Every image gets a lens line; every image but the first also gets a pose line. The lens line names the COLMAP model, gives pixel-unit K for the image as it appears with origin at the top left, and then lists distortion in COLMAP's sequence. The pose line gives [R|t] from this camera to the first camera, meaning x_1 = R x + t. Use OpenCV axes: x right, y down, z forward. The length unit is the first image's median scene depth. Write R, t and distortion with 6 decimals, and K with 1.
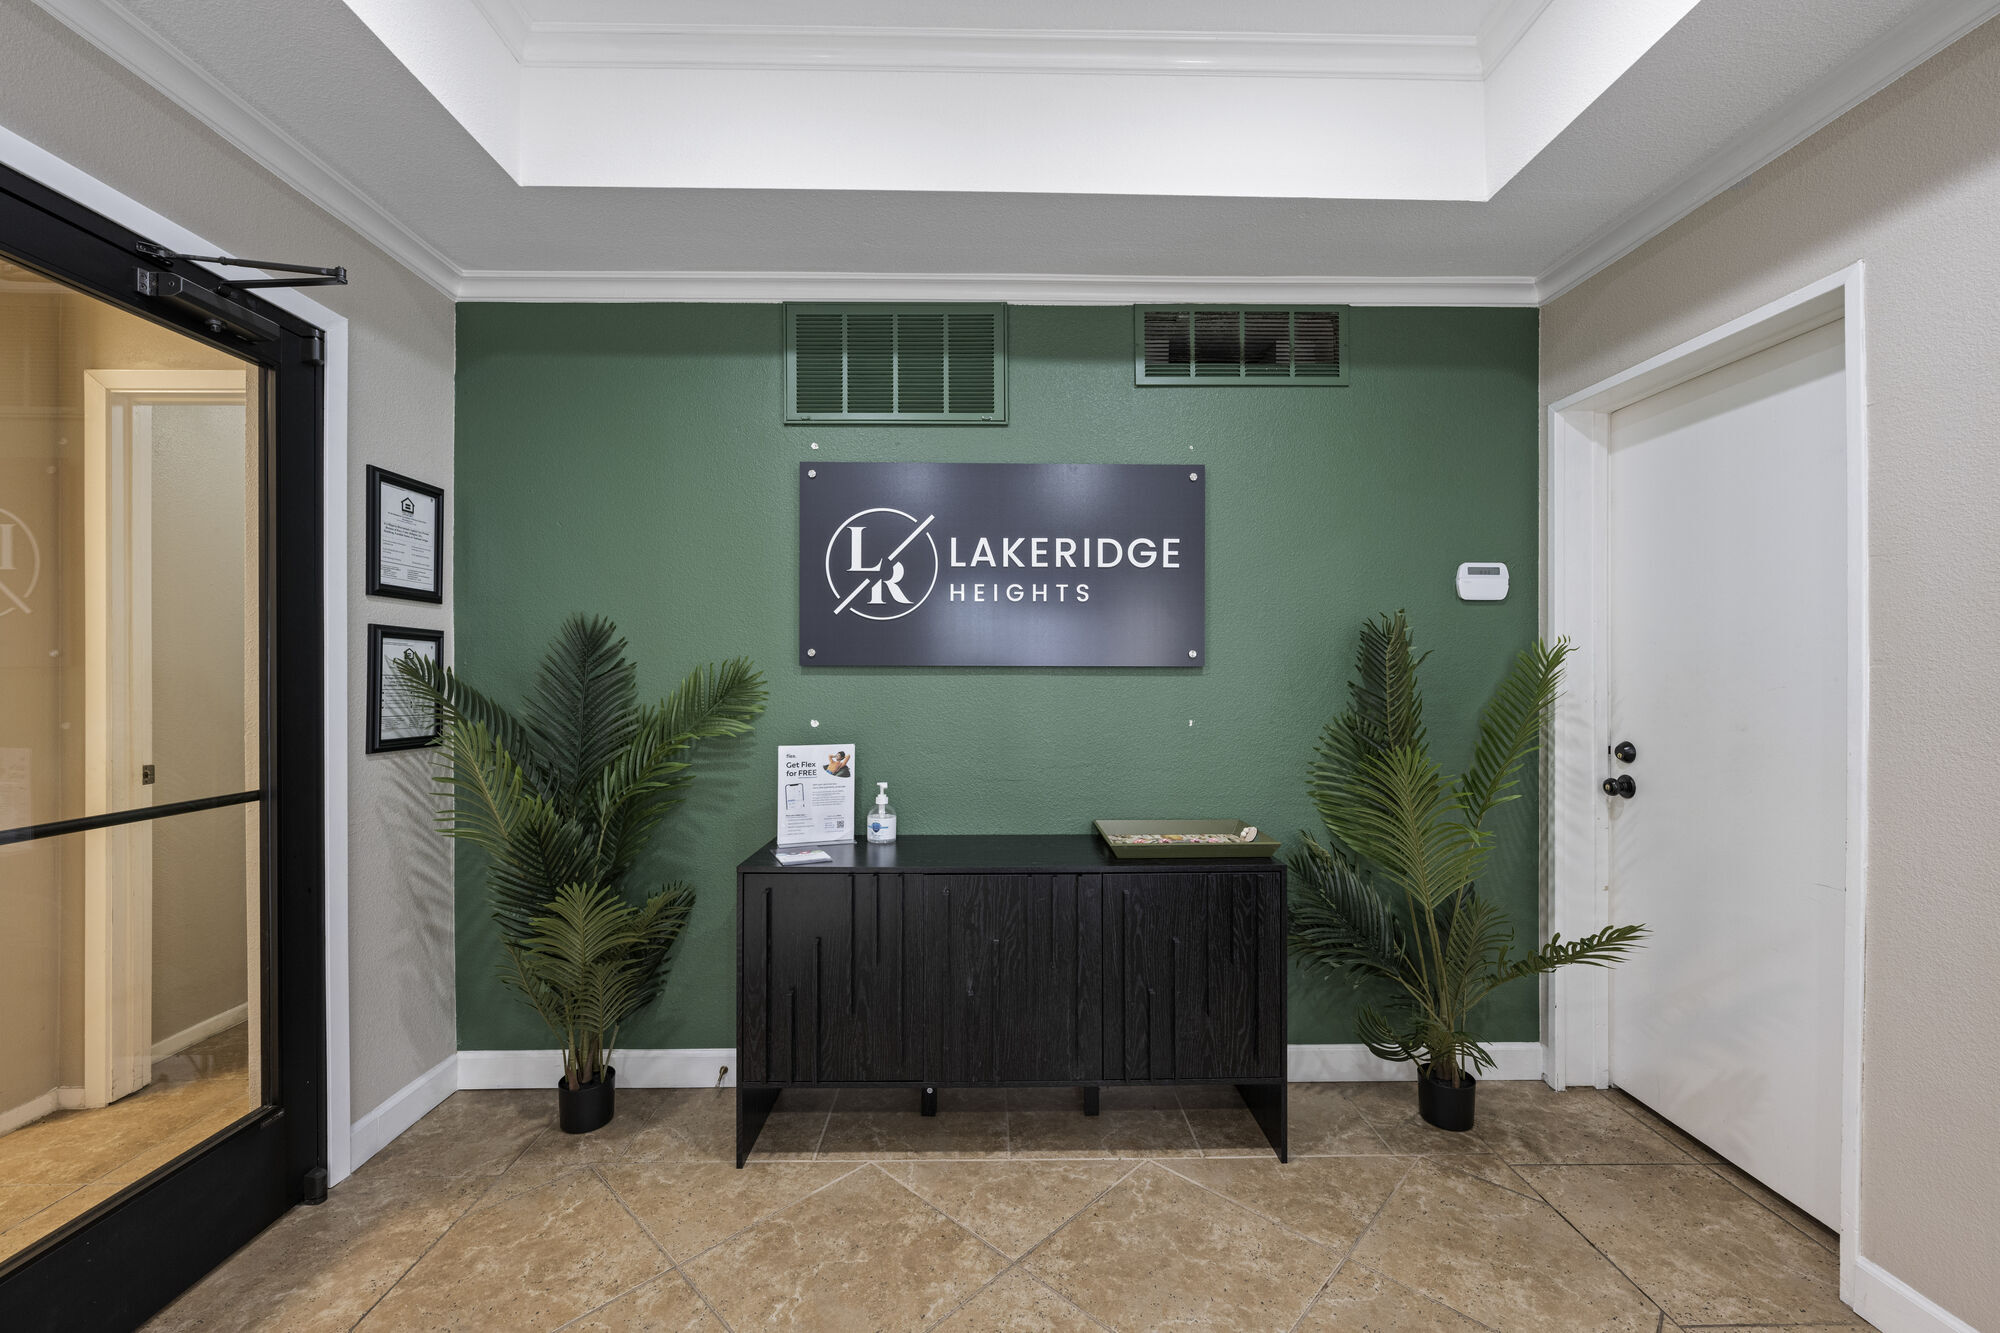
lens RADIAL K [[797.5, 0, 1005.3], [0, 797.5, 668.8], [0, 0, 1]] dist [-0.002769, 0.001380]
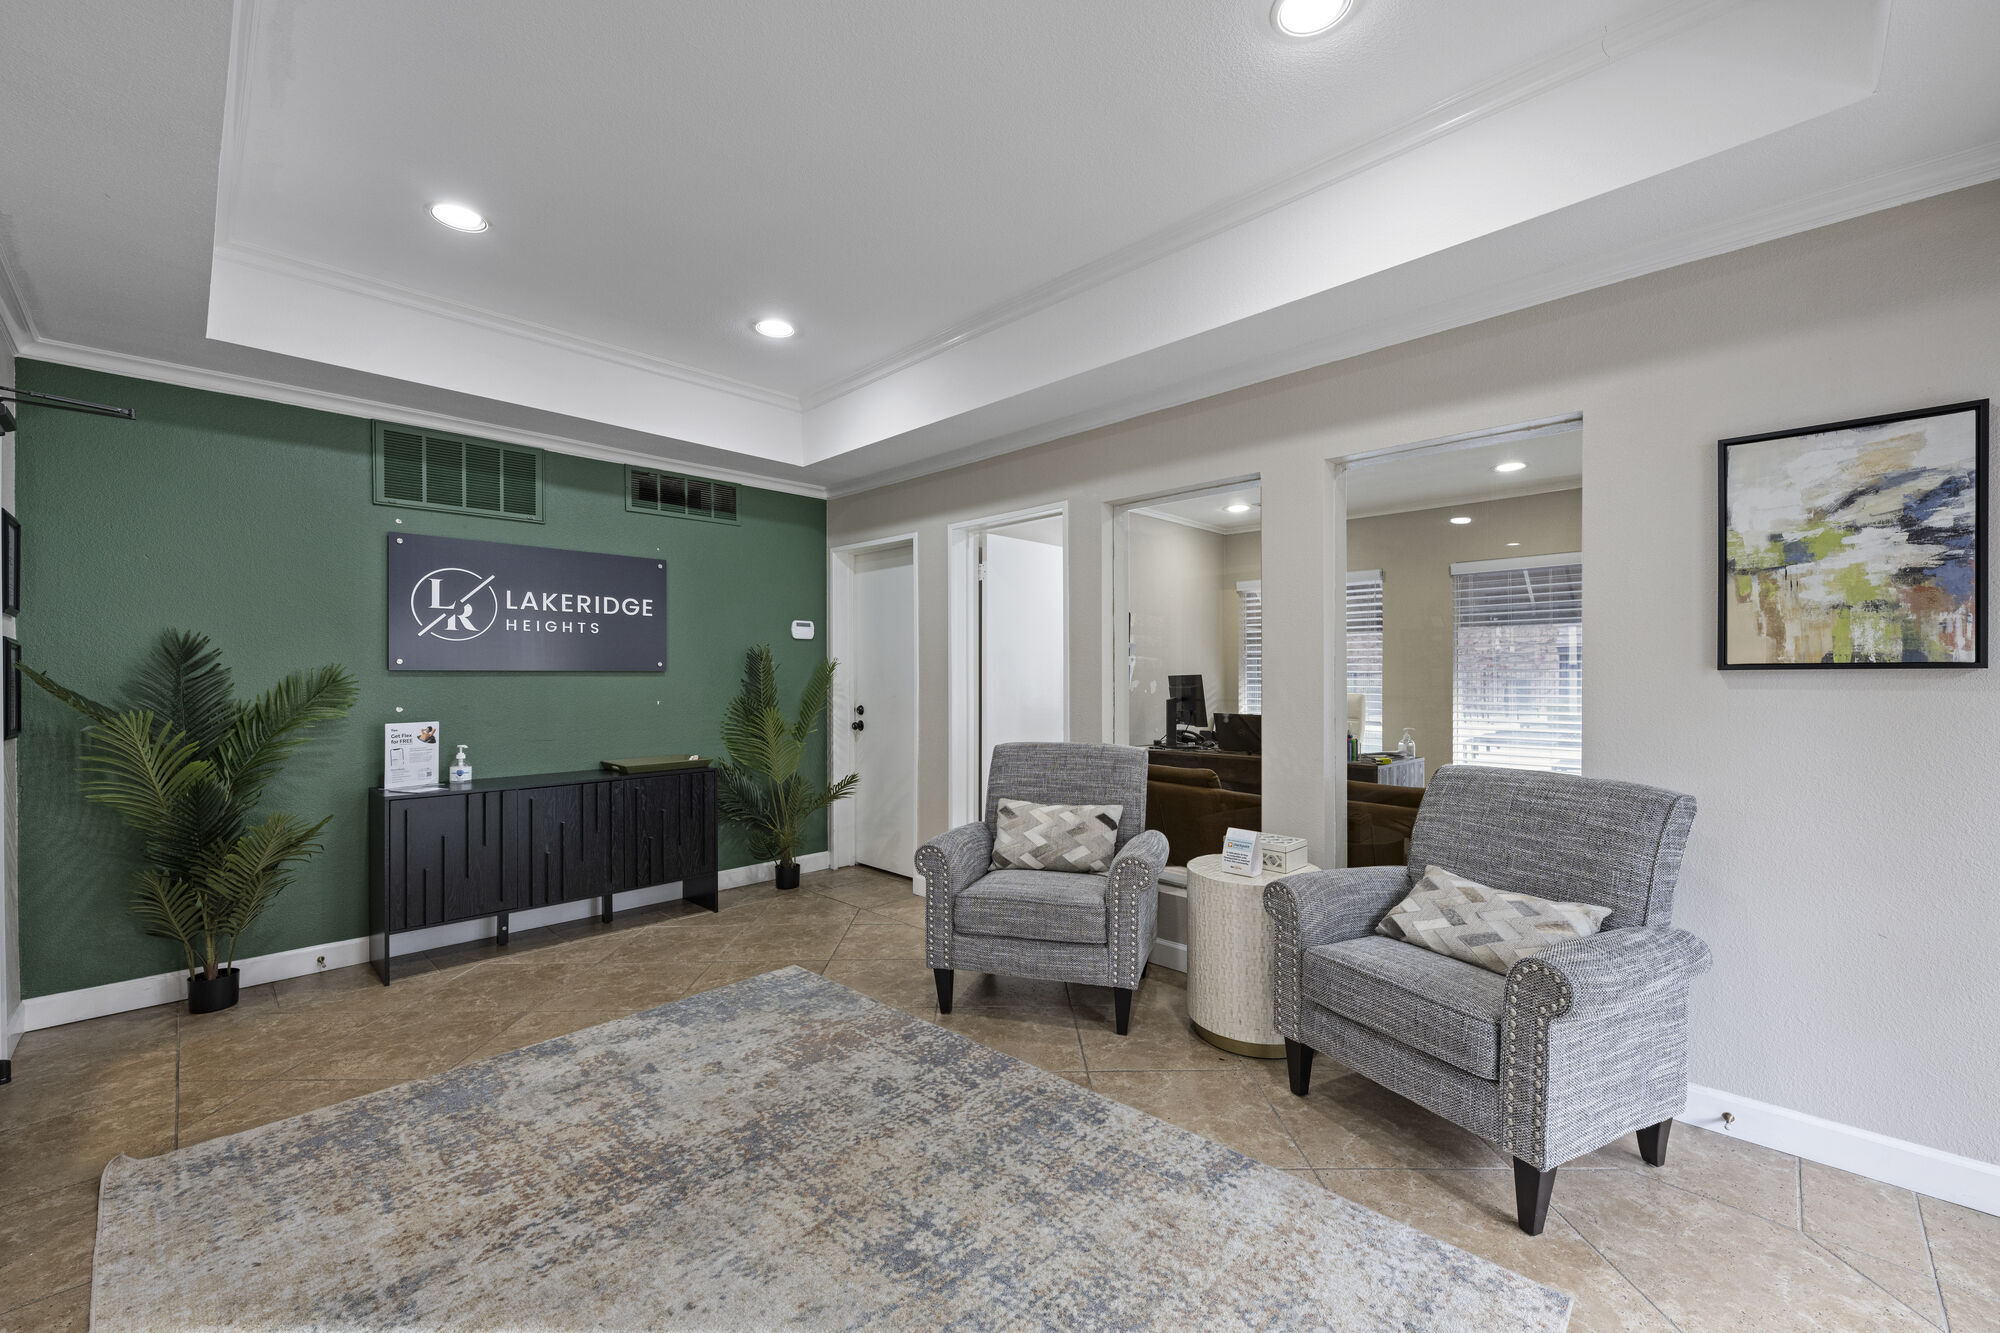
lens RADIAL K [[797.5, 0, 1005.4], [0, 797.5, 673.3], [0, 0, 1]] dist [-0.002769, 0.001380]
pose [[0.711983, -0.000741, 0.702196, -0.489495], [0.002463, 0.999996, -0.001442, 0.006539], [-0.702192, 0.002757, 0.711982, -0.859192]]
